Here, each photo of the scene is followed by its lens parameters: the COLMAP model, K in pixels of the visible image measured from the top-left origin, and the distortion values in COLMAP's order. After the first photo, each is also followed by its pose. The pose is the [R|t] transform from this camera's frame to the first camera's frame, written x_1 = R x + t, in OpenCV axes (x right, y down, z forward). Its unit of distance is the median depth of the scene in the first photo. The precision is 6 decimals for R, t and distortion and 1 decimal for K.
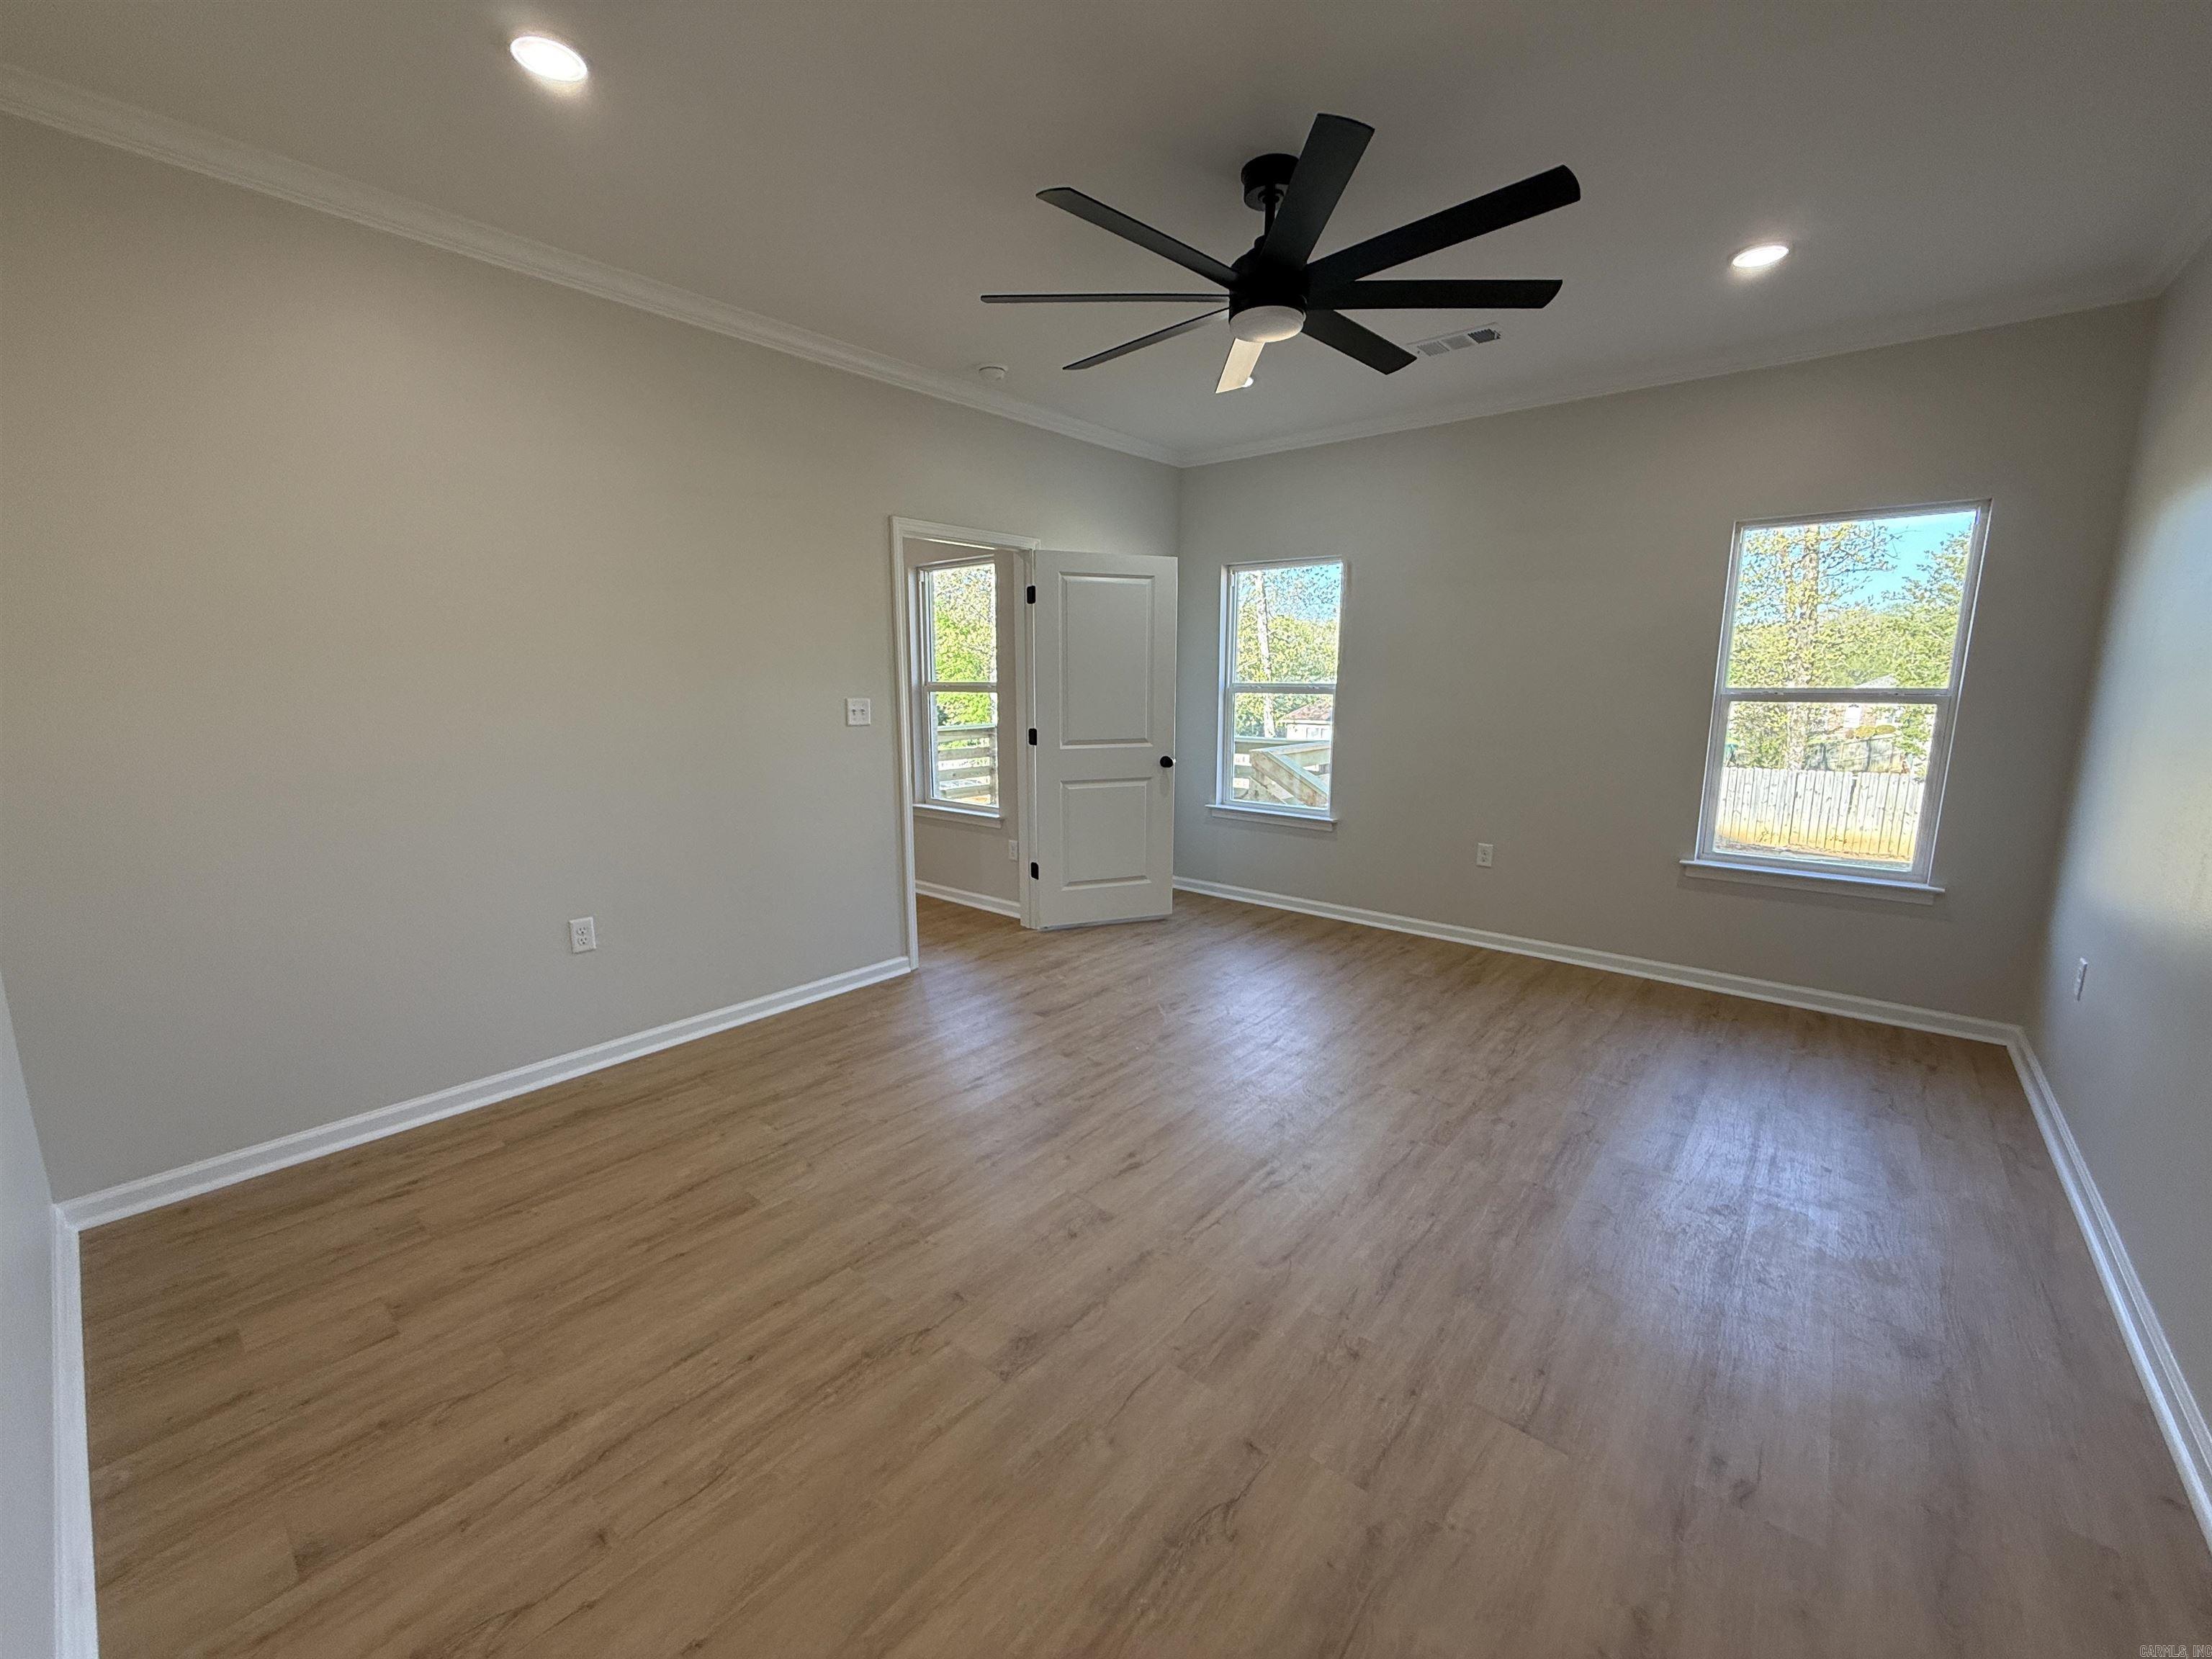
lens RADIAL K [[878.0, 0, 1107.1], [0, 878.0, 833.9], [0, 0, 1]] dist [0.000148, -0.000035]
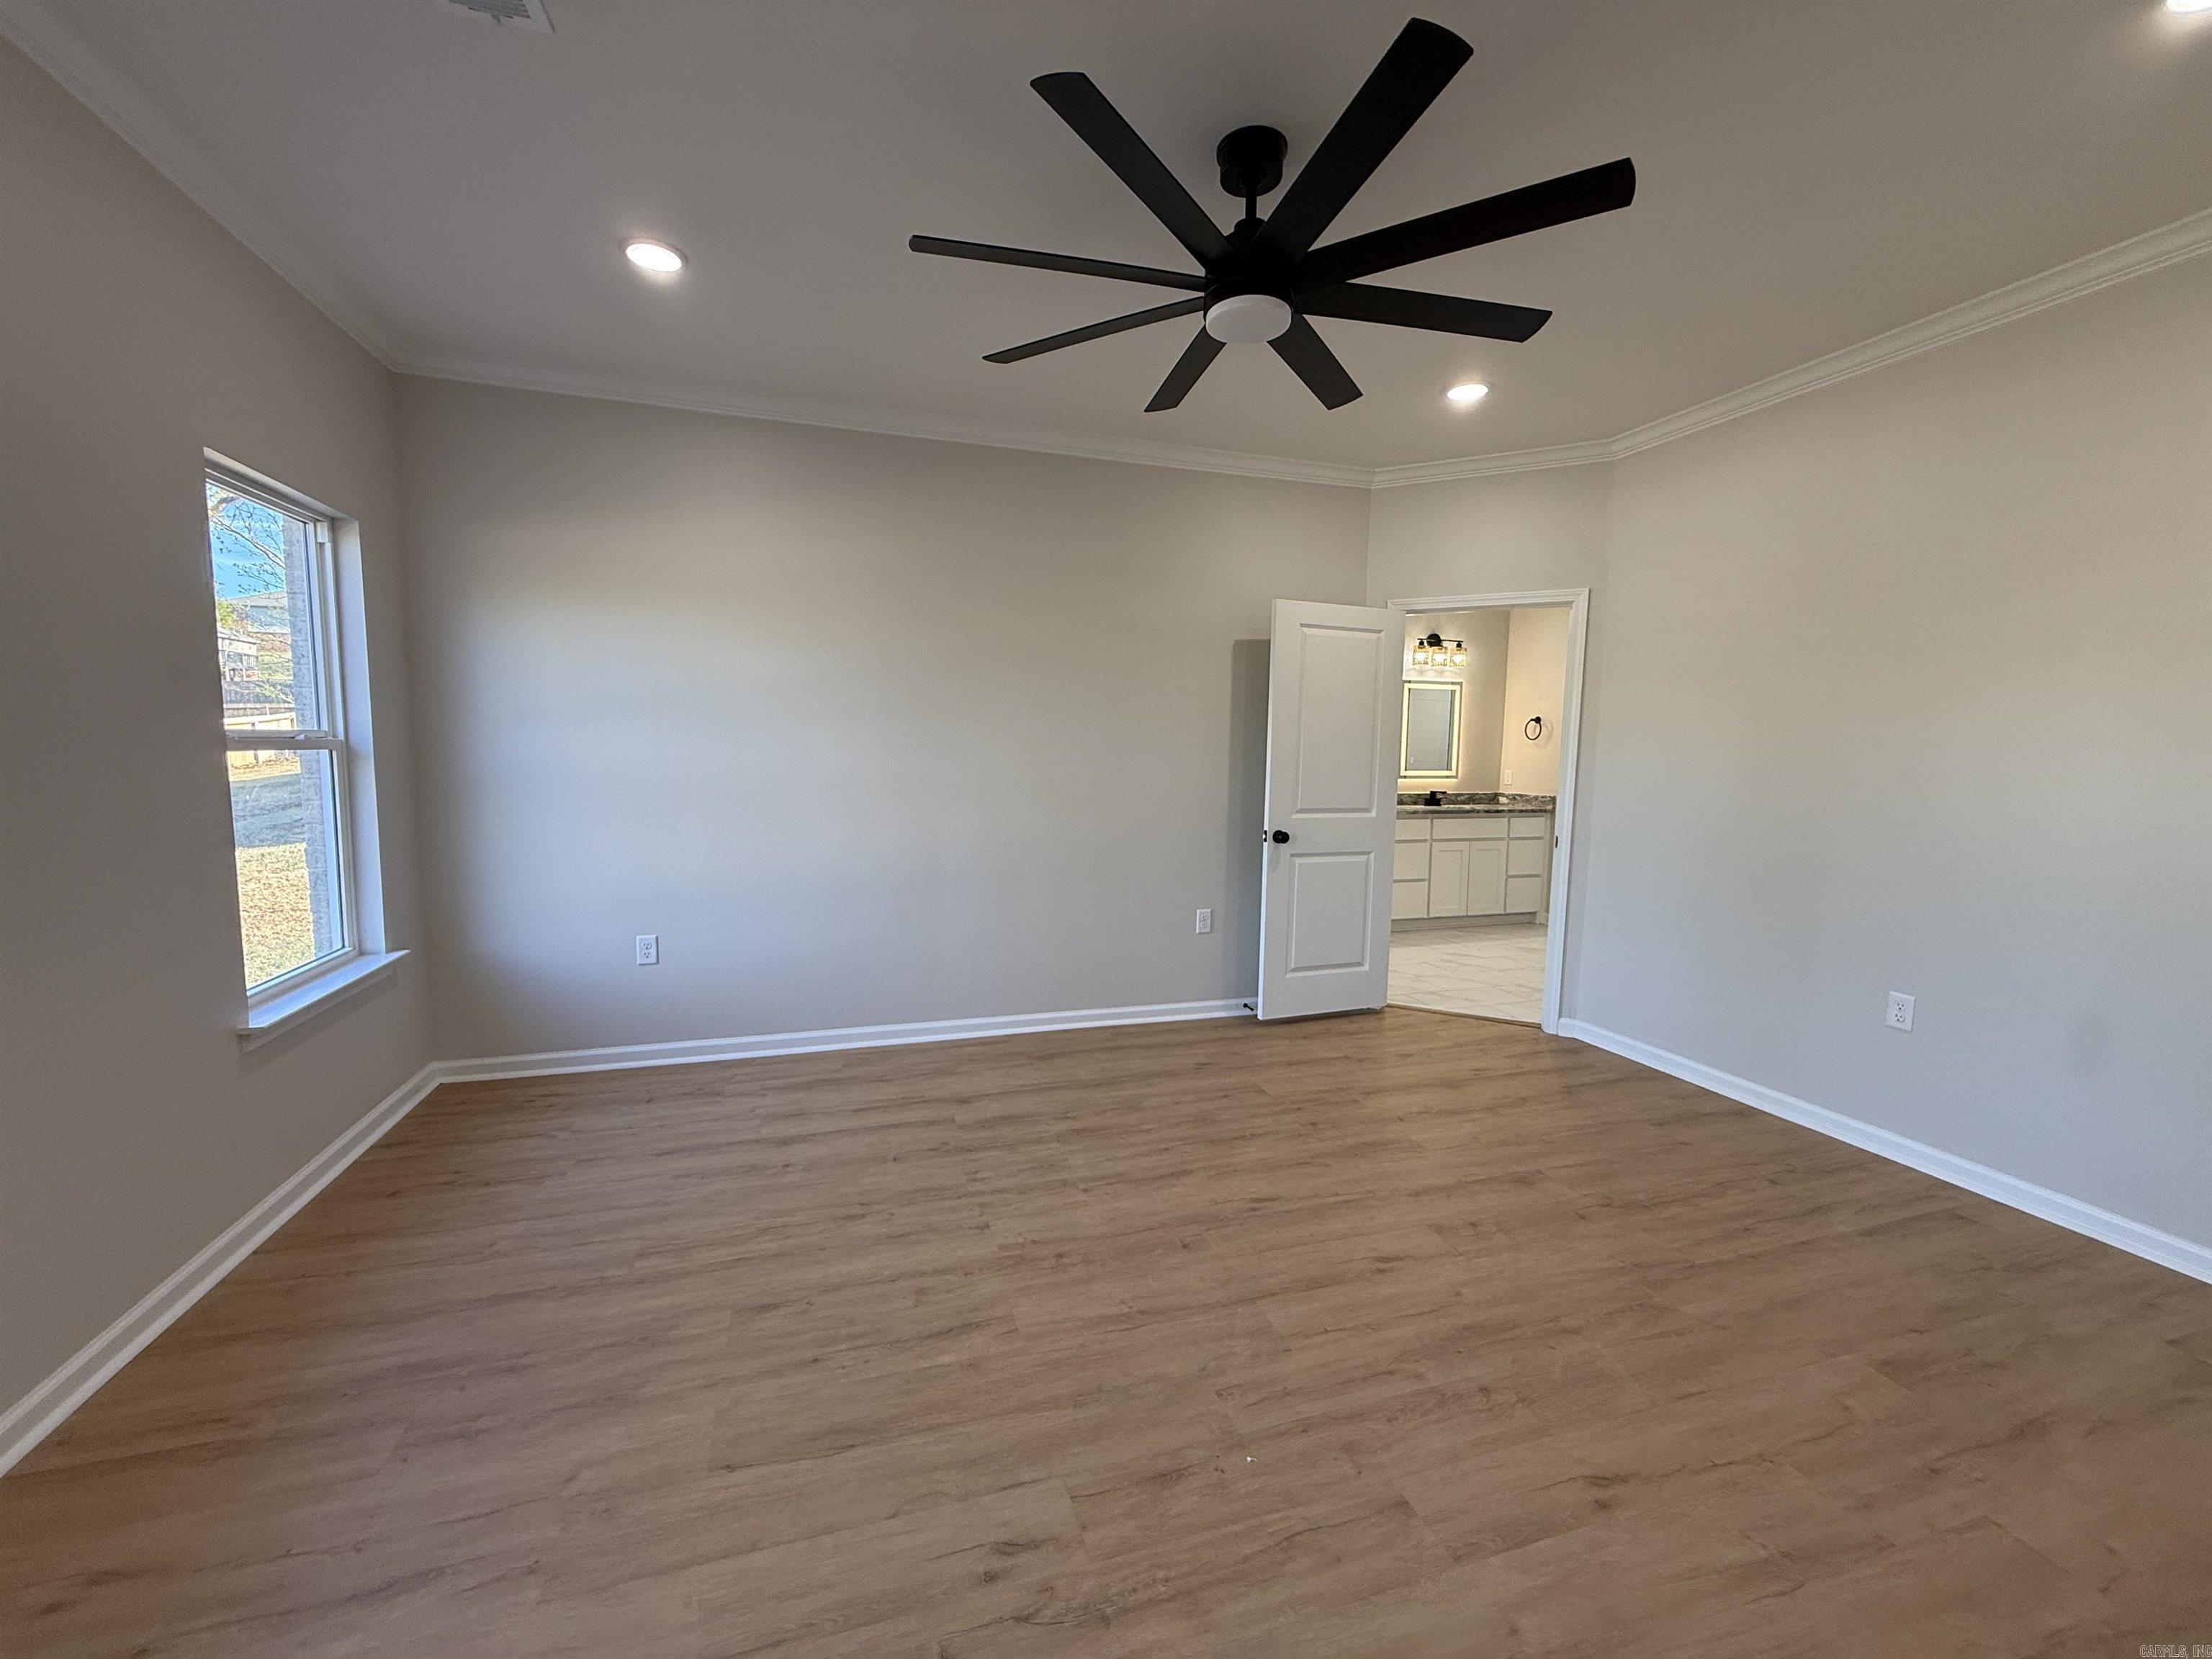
lens RADIAL K [[878.0, 0, 1098.9], [0, 878.0, 826.0], [0, 0, 1]] dist [0.000148, -0.000035]
pose [[-0.840655, -0.062784, 0.537919, -0.159875], [0.080481, 0.967746, 0.238726, -0.262953], [-0.535558, 0.243979, -0.808488, 1.566421]]
